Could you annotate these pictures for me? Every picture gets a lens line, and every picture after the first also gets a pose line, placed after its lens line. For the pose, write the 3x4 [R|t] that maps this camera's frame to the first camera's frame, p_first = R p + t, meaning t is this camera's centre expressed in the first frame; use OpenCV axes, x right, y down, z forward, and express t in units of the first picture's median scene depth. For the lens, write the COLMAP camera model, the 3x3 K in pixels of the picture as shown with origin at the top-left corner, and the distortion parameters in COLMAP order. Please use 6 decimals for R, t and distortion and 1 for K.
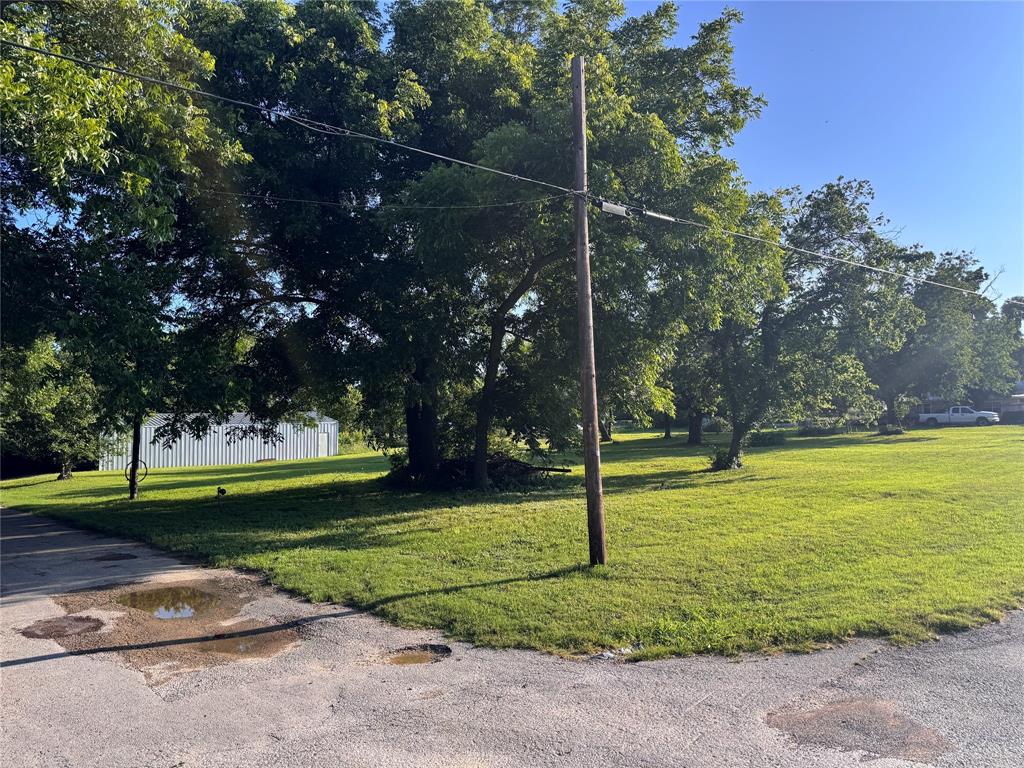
lens RADIAL K [[692.1, 0, 501.7], [0, 692.1, 386.2], [0, 0, 1]] dist [0.098435, -0.114971]
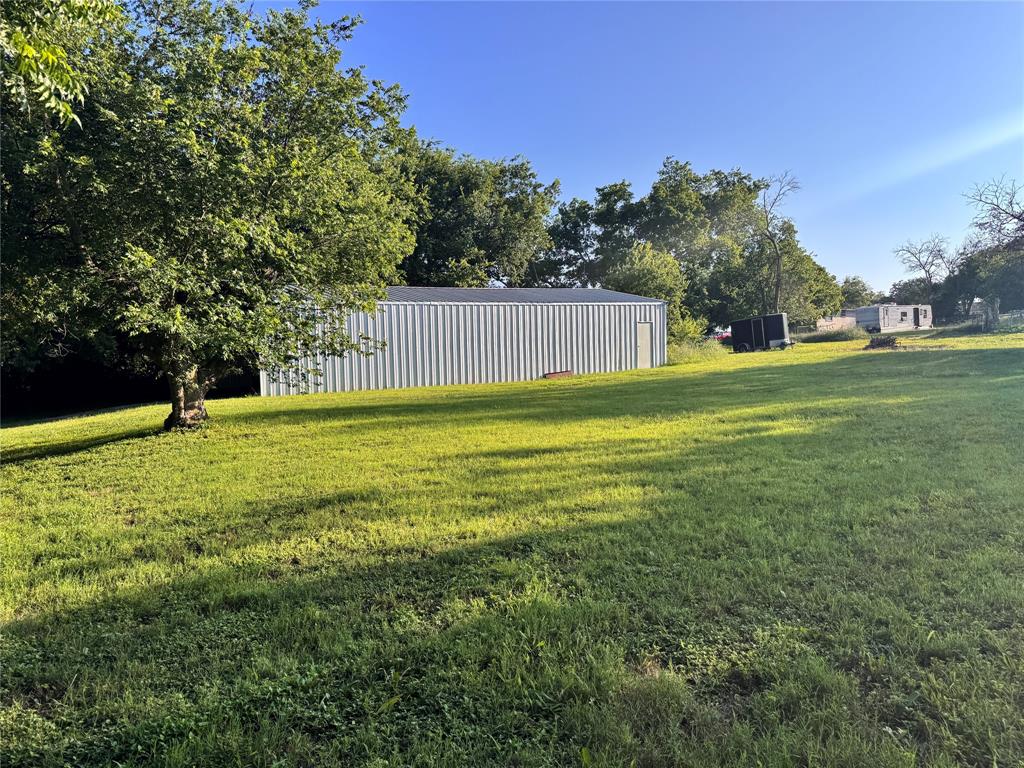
lens RADIAL K [[694.7, 0, 512.4], [0, 694.7, 388.9], [0, 0, 1]] dist [0.091894, -0.116025]
pose [[0.988793, 0.013610, -0.148670, -0.428558], [0.004877, 0.992360, 0.123280, 0.077654], [0.149212, -0.122624, 0.981172, 0.715507]]
